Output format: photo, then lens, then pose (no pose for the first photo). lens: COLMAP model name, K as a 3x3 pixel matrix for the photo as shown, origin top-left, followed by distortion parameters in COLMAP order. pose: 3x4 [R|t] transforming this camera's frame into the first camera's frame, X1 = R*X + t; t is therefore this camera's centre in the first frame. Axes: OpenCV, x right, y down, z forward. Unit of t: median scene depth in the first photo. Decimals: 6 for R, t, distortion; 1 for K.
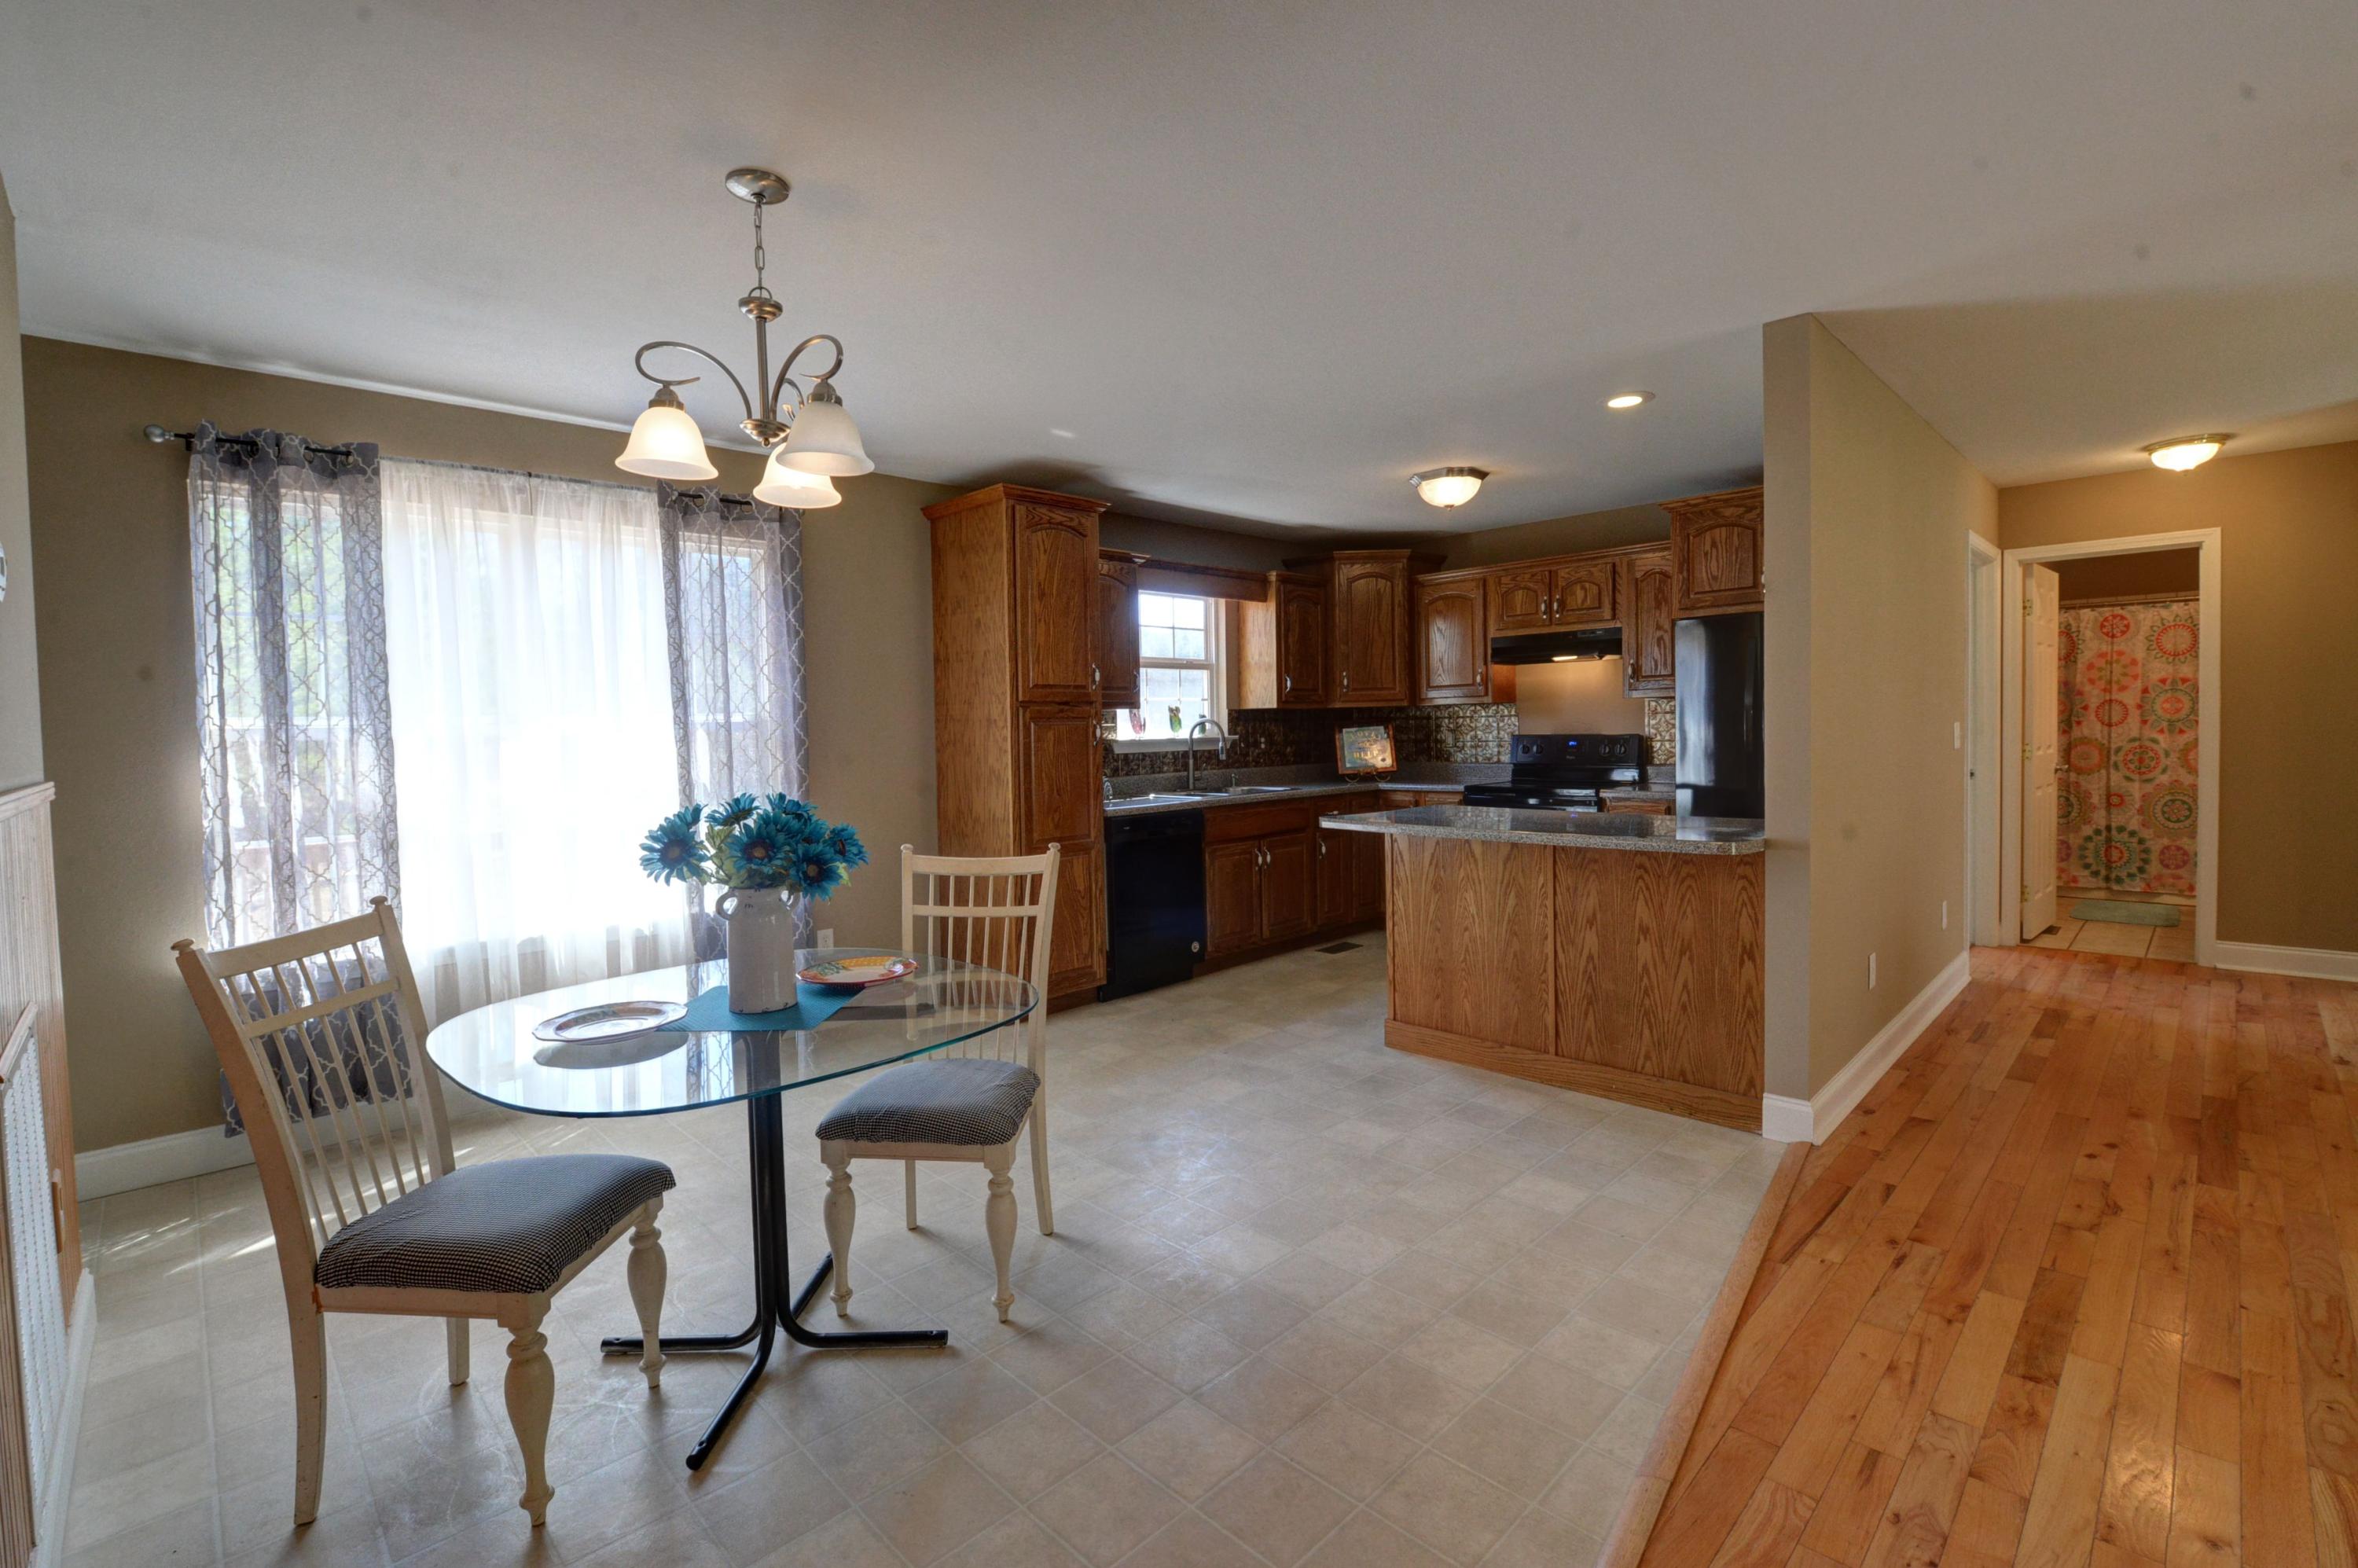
lens RADIAL K [[1051.9, 0, 1176.6], [0, 1051.9, 770.4], [0, 0, 1]] dist [-0.014693, -0.000314]
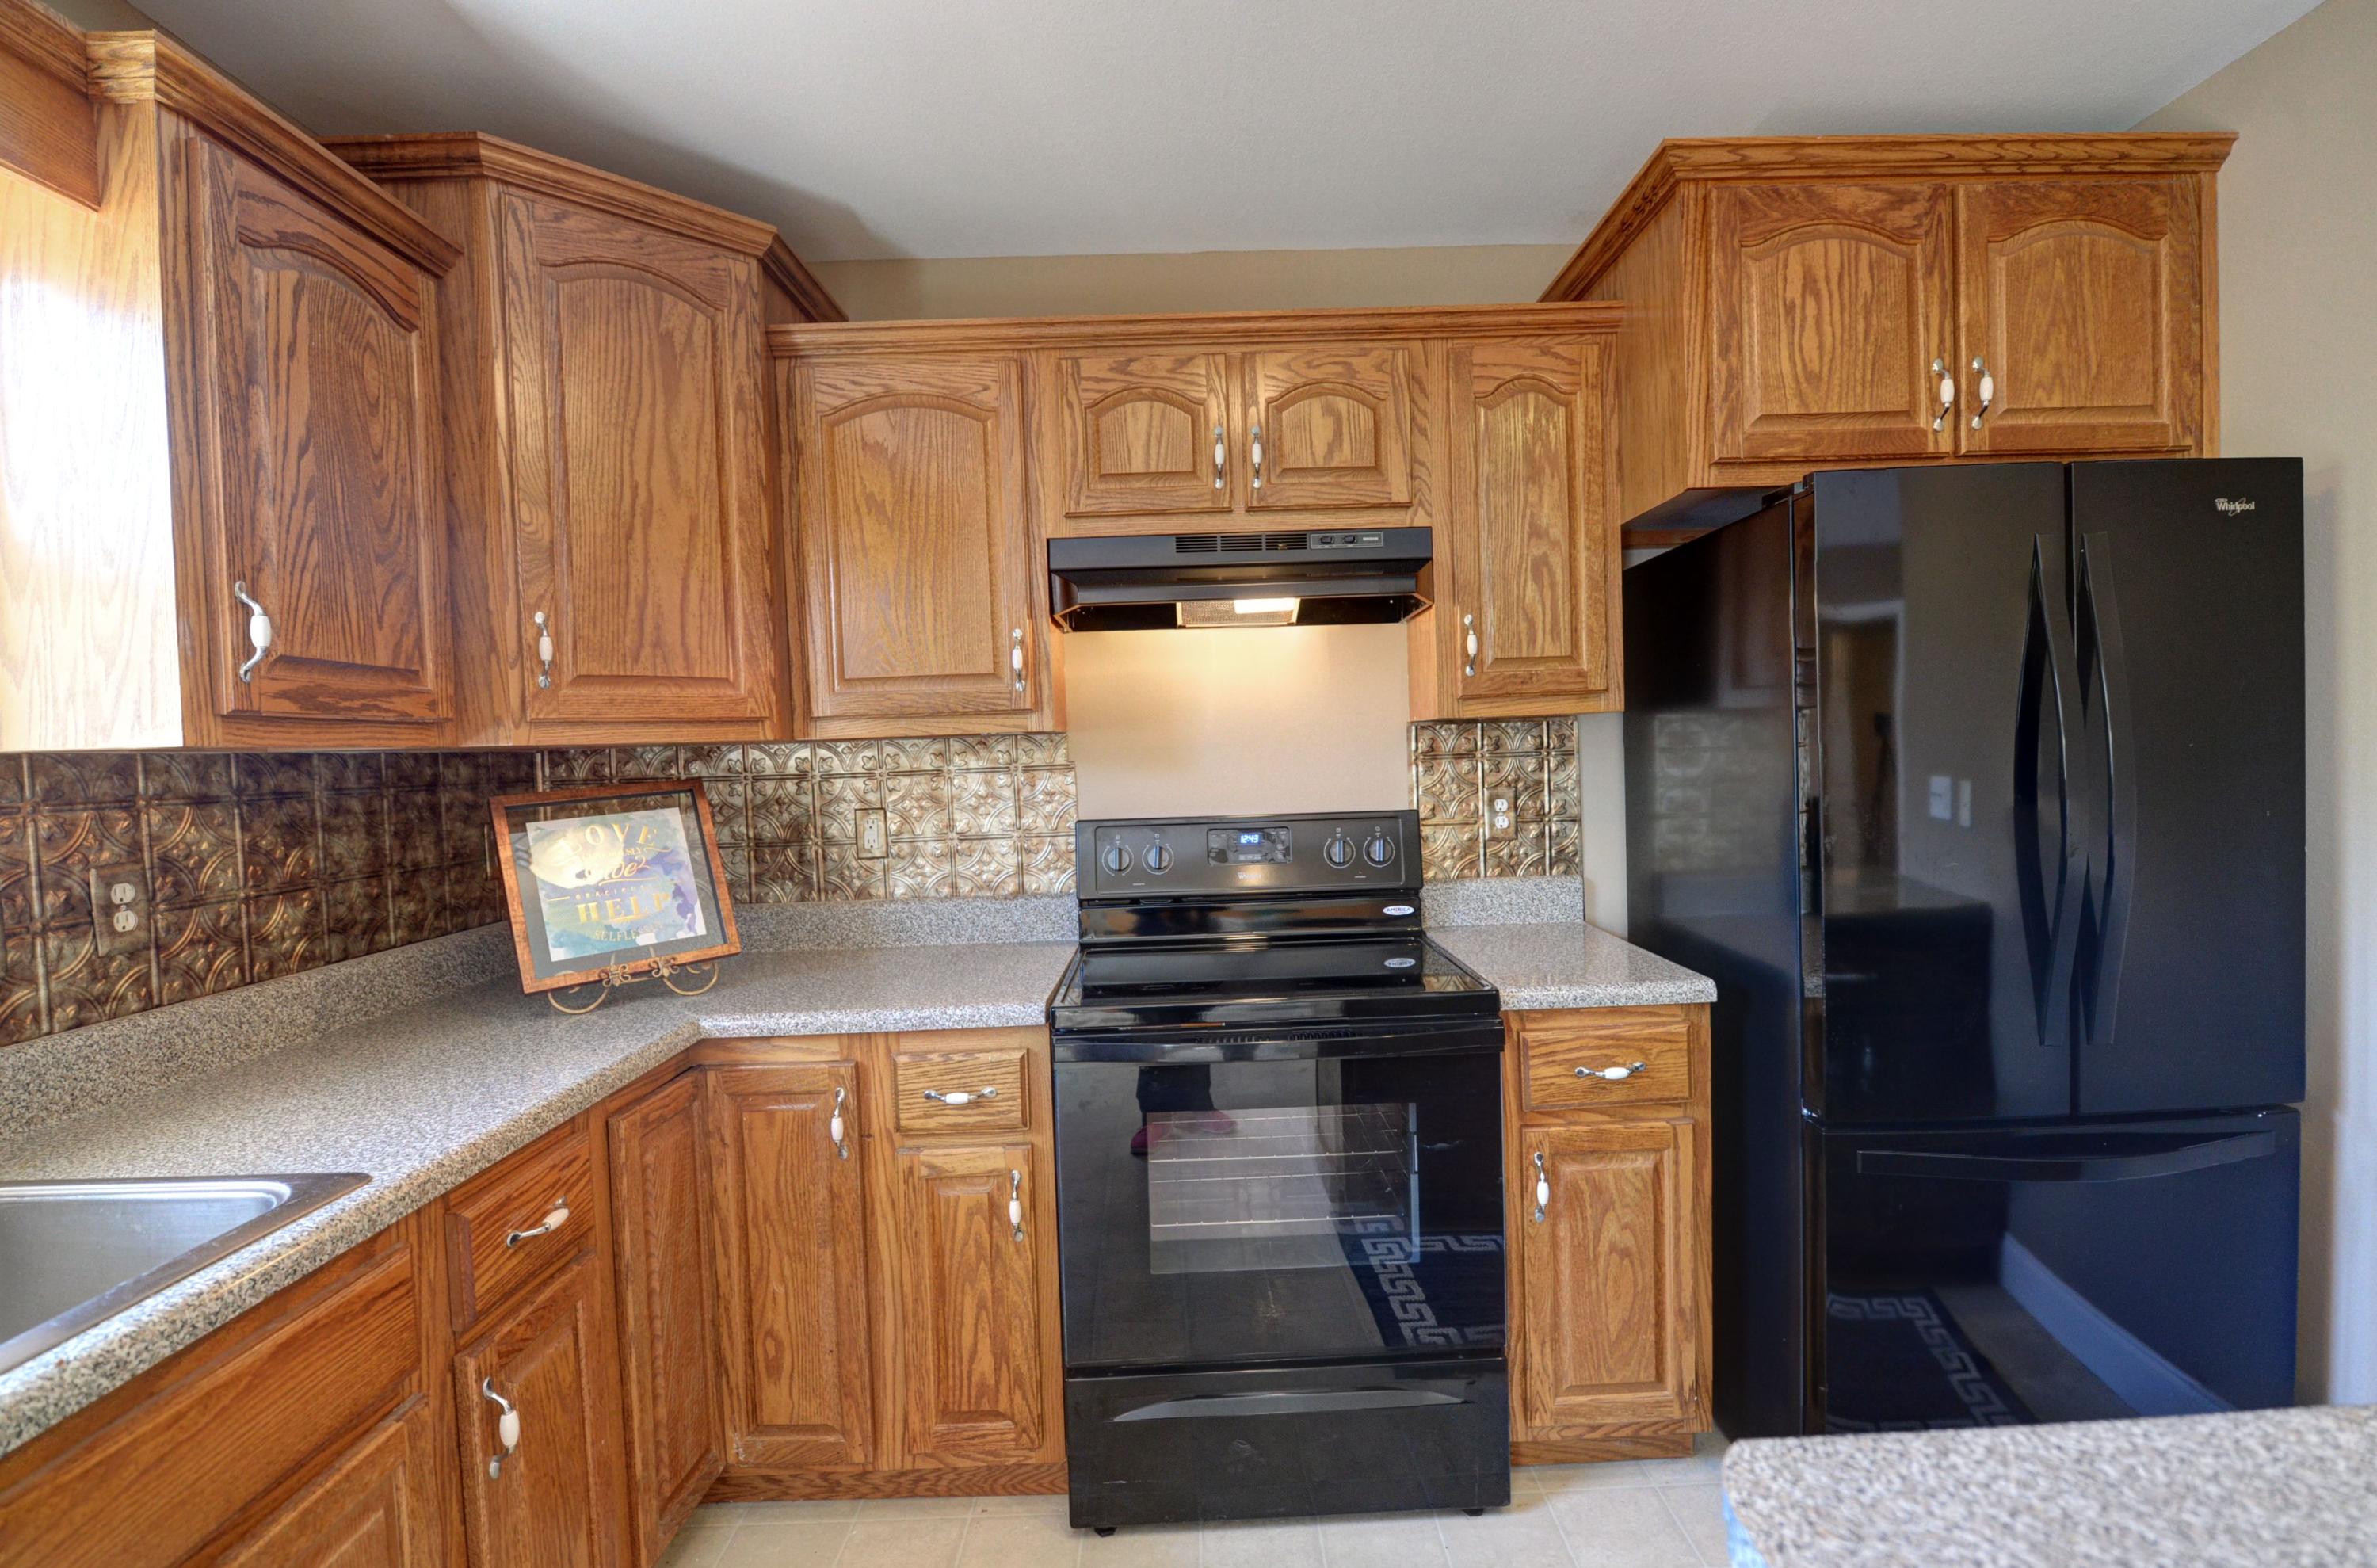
lens RADIAL K [[1079.1, 0, 1188.5], [0, 1079.1, 784.0], [0, 0, 1]] dist [-0.003455, -0.000521]
pose [[0.696057, -0.022952, 0.717619, 0.080657], [0.044329, 0.998956, -0.011047, -0.041606], [-0.716617, 0.039501, 0.696348, 0.722227]]
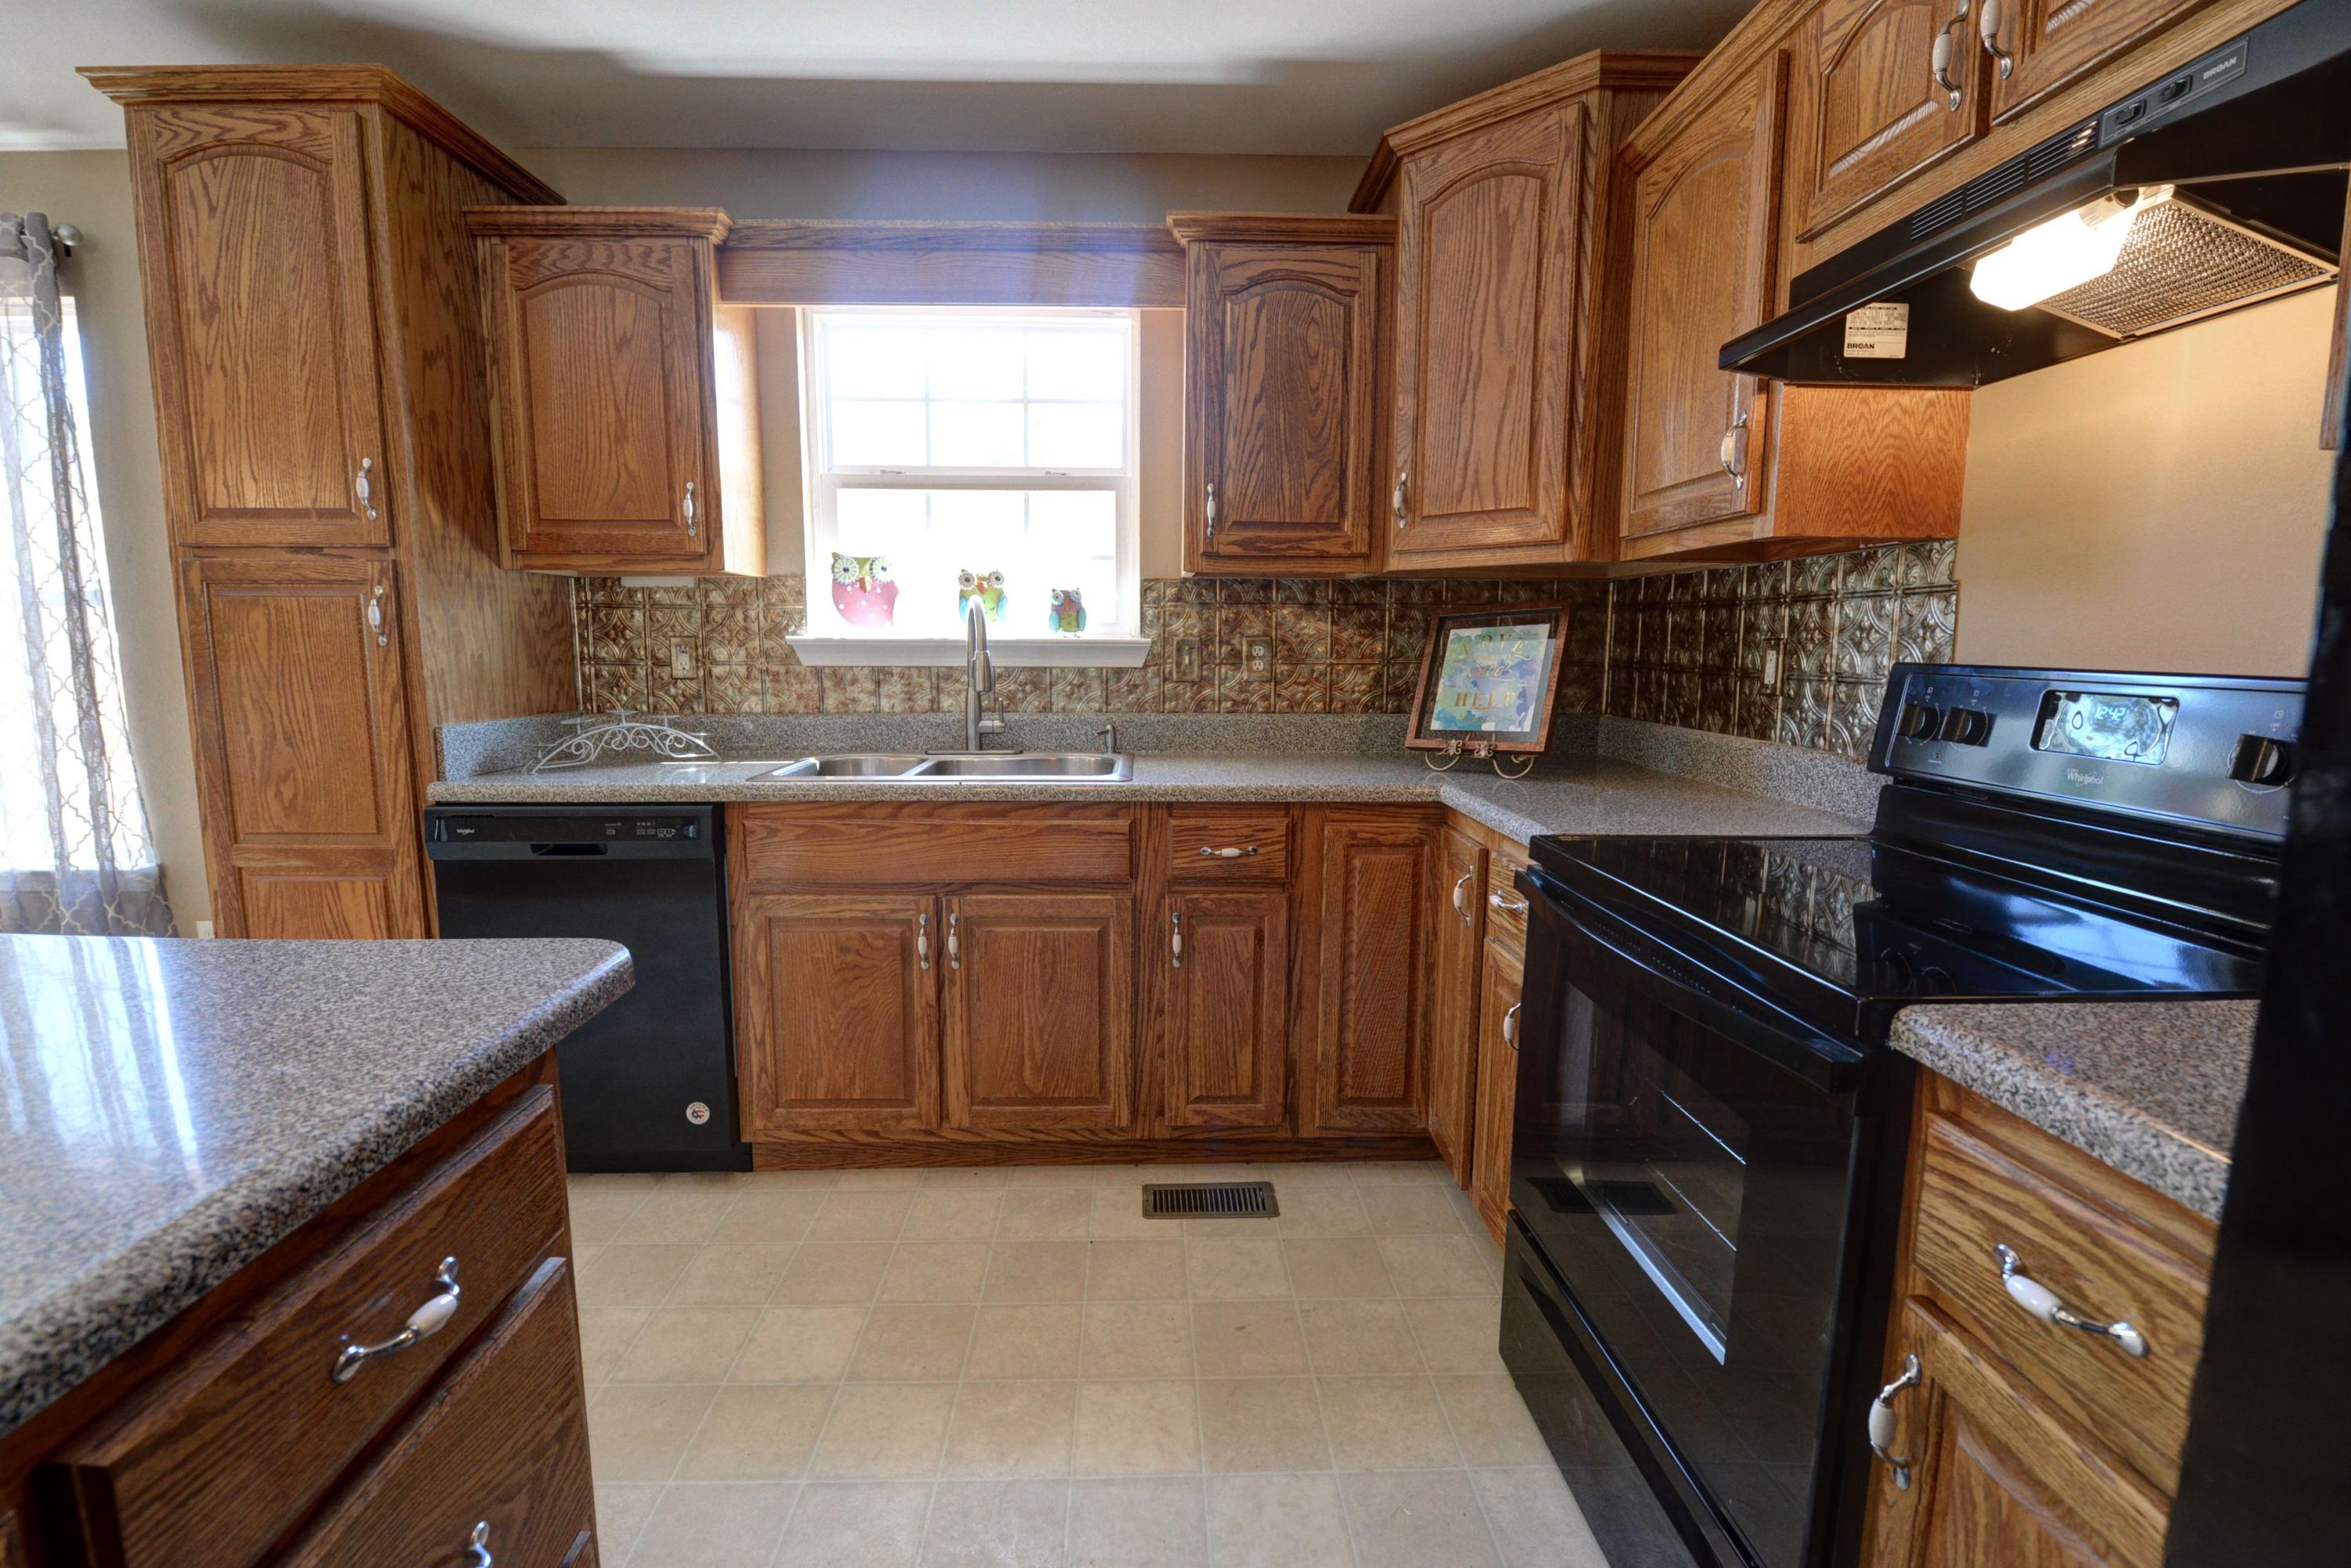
lens RADIAL K [[1048.8, 0, 1173.2], [0, 1048.8, 770.5], [0, 0, 1]] dist [-0.014693, -0.000314]
pose [[0.728554, 0.112099, -0.675753, 0.373692], [-0.049038, 0.992523, 0.111778, -0.028036], [0.683230, -0.048299, 0.728604, 0.698400]]
